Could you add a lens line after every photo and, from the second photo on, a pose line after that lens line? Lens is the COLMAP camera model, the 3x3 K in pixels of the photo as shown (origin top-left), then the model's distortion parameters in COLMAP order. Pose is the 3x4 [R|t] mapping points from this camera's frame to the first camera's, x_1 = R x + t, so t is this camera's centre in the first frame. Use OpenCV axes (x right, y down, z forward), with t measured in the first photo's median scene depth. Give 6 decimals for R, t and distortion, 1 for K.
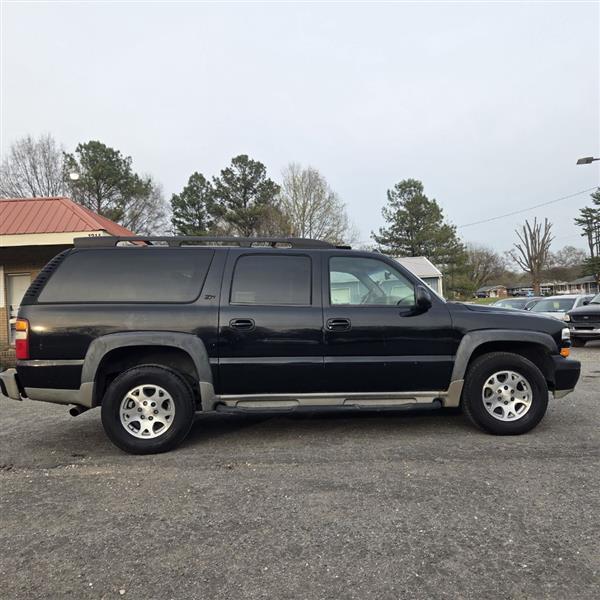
lens RADIAL K [[533.5, 0, 305.9], [0, 533.5, 309.5], [0, 0, 1]] dist [0.078110, -0.058490]
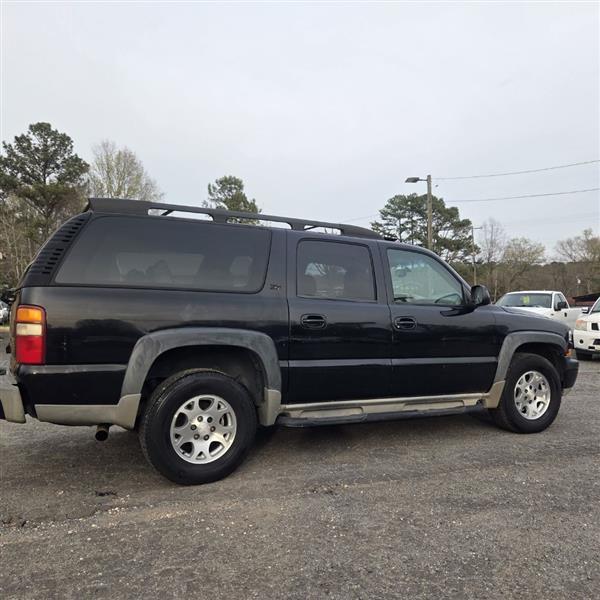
lens RADIAL K [[533.5, 0, 305.9], [0, 533.5, 309.5], [0, 0, 1]] dist [0.078110, -0.058490]
pose [[0.926114, 0.029442, 0.376093, -0.421635], [-0.031520, 0.999503, -0.000630, 0.010276], [-0.375925, -0.011271, 0.926582, 0.204574]]
